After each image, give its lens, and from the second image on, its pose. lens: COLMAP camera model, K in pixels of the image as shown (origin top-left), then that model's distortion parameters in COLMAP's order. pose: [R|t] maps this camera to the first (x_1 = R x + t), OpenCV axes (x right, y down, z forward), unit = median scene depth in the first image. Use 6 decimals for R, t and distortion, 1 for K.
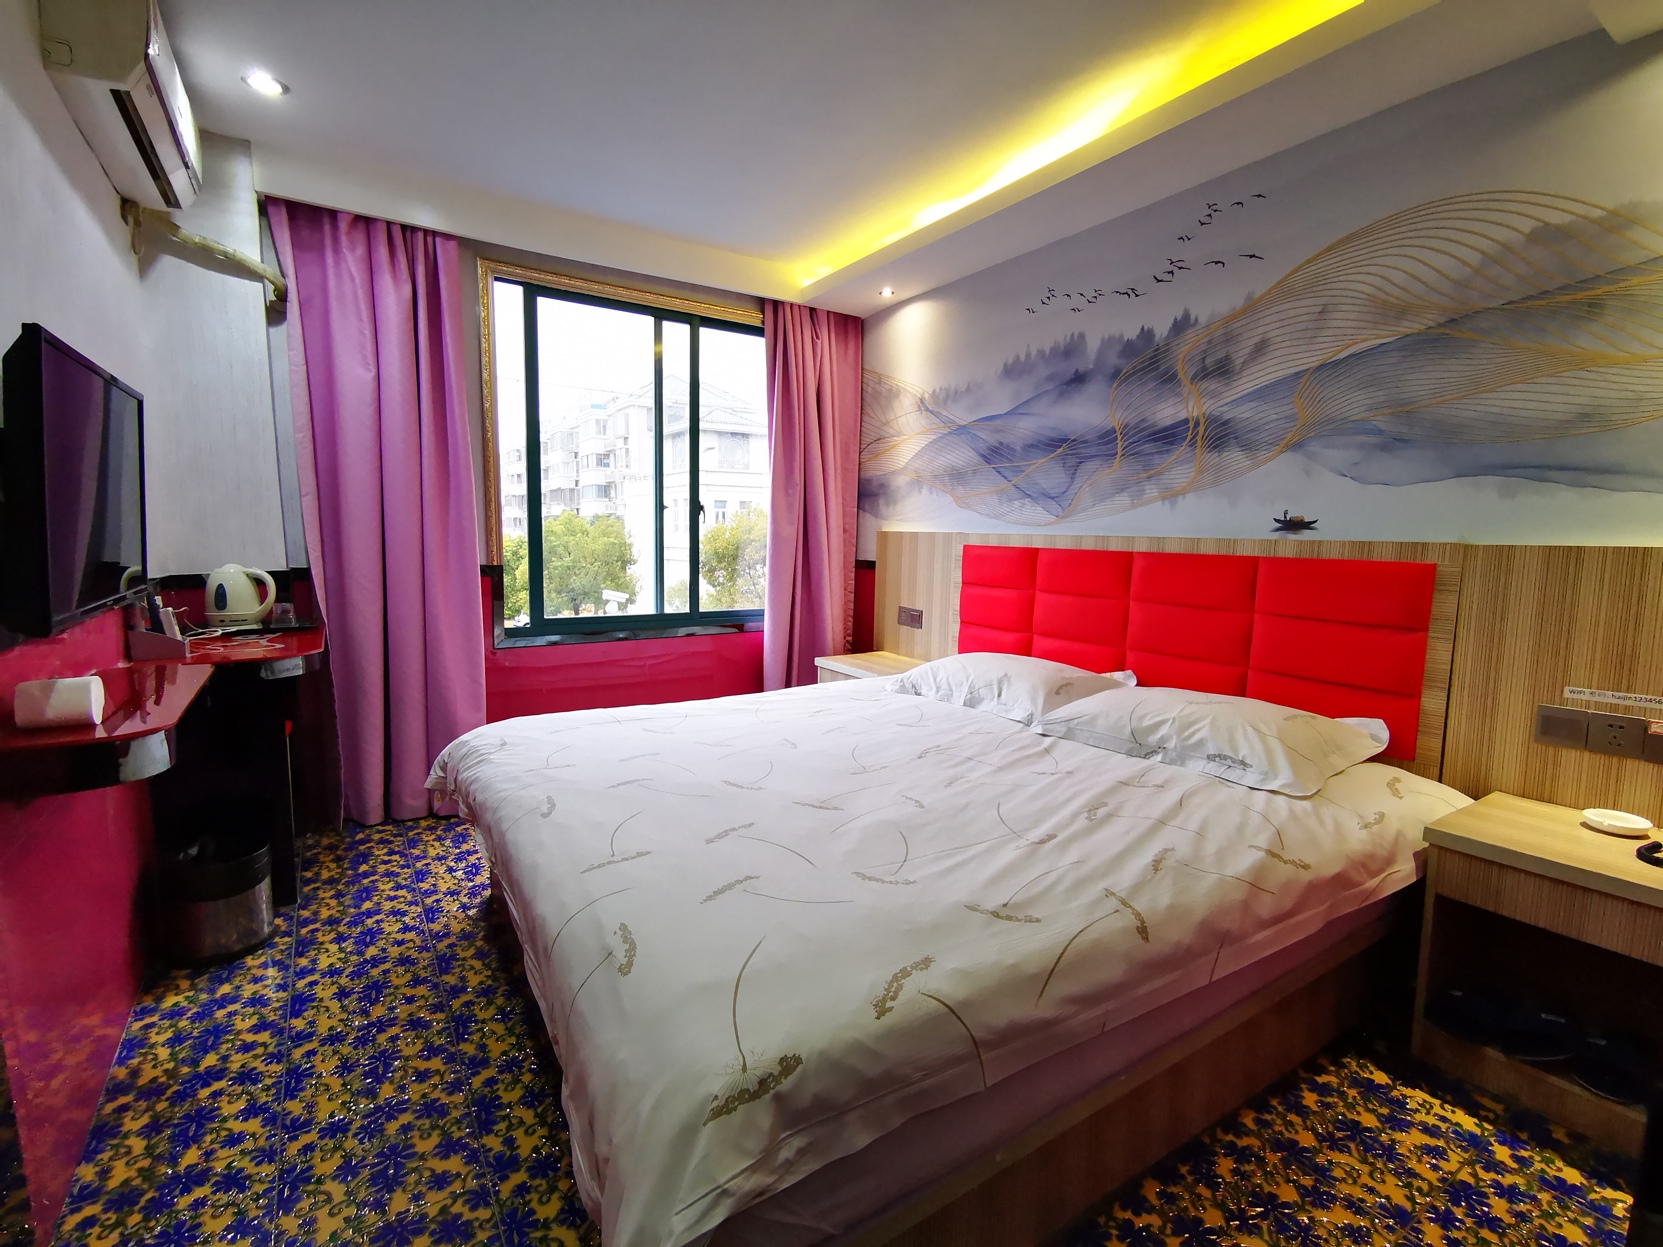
lens RADIAL K [[762.2, 0, 840.9], [0, 762.2, 622.7], [0, 0, 1]] dist [-0.000479, -0.001546]
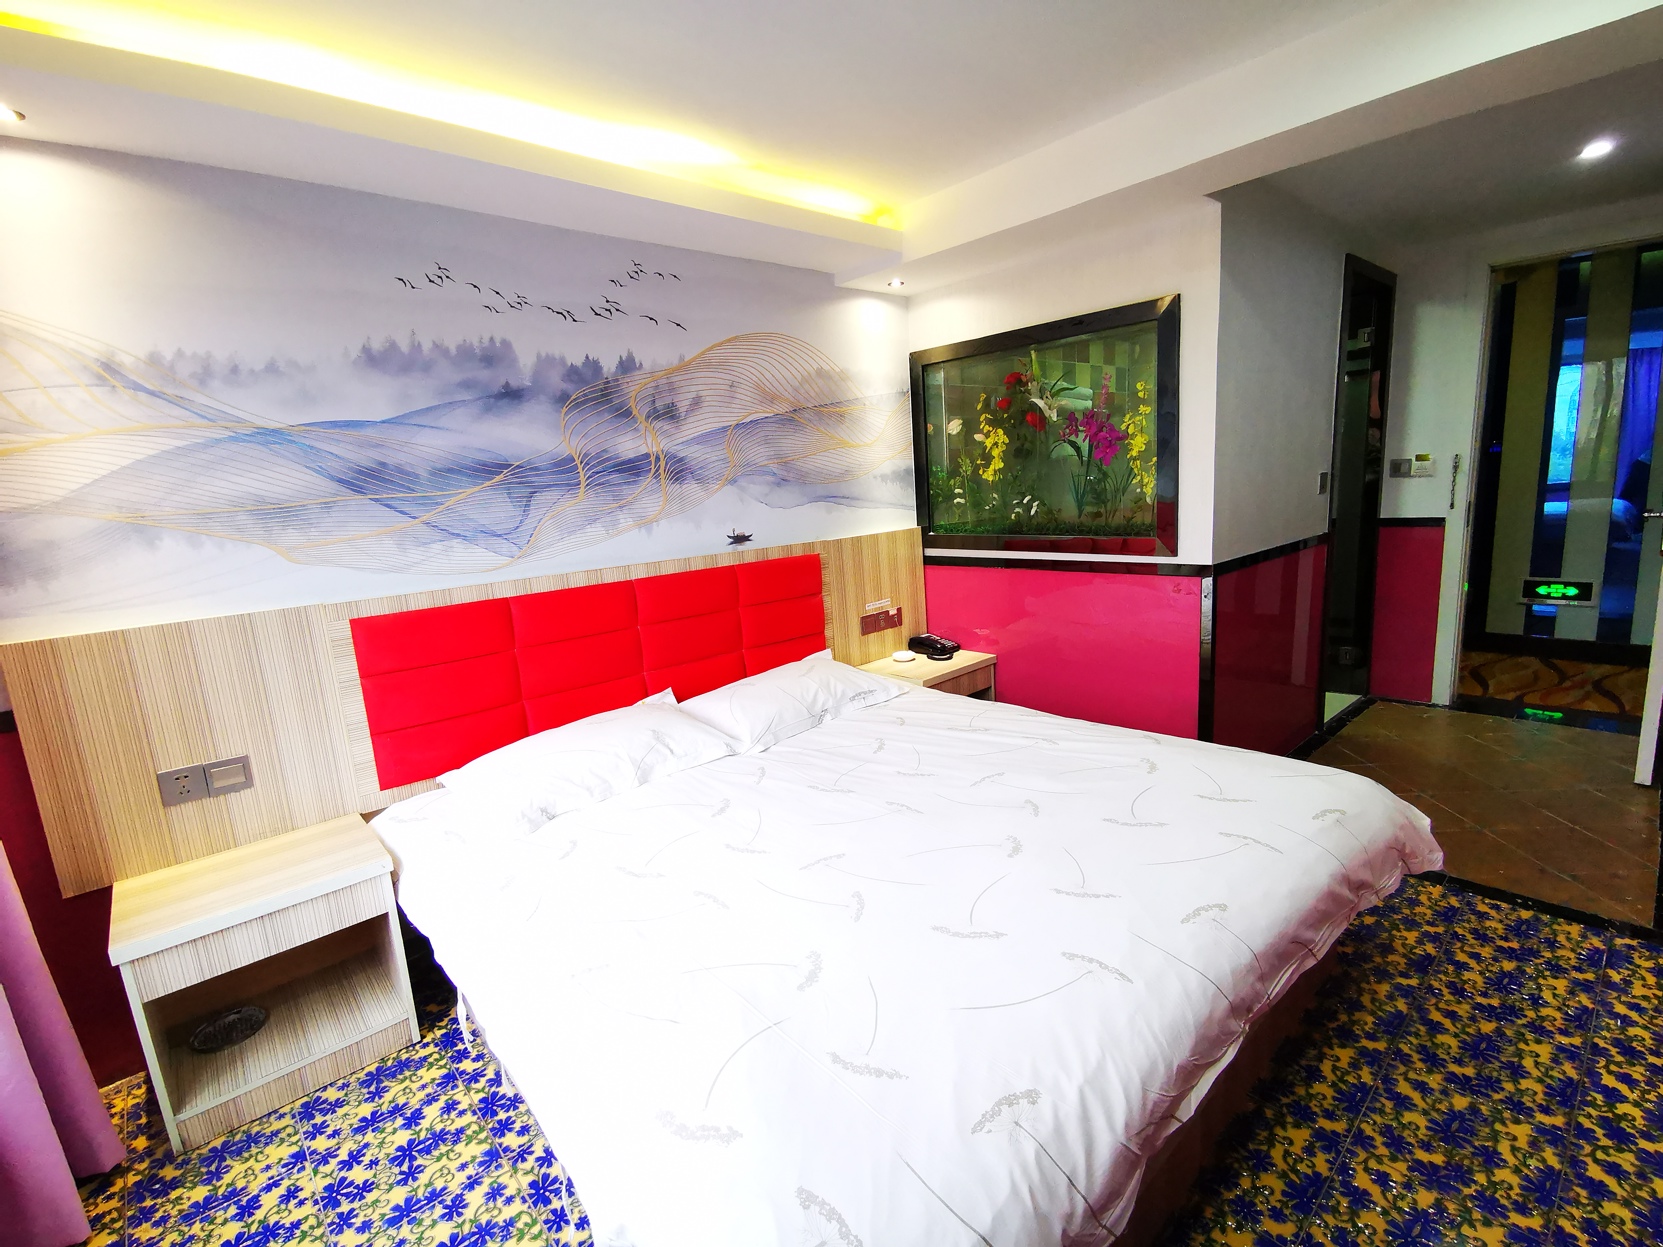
lens RADIAL K [[762.2, 0, 825.4], [0, 762.2, 631.6], [0, 0, 1]] dist [-0.000479, -0.001546]
pose [[-0.148276, -0.153372, 0.976981, -0.662213], [0.214555, 0.959382, 0.183172, -0.159177], [-0.965391, 0.236776, -0.109346, 0.887904]]
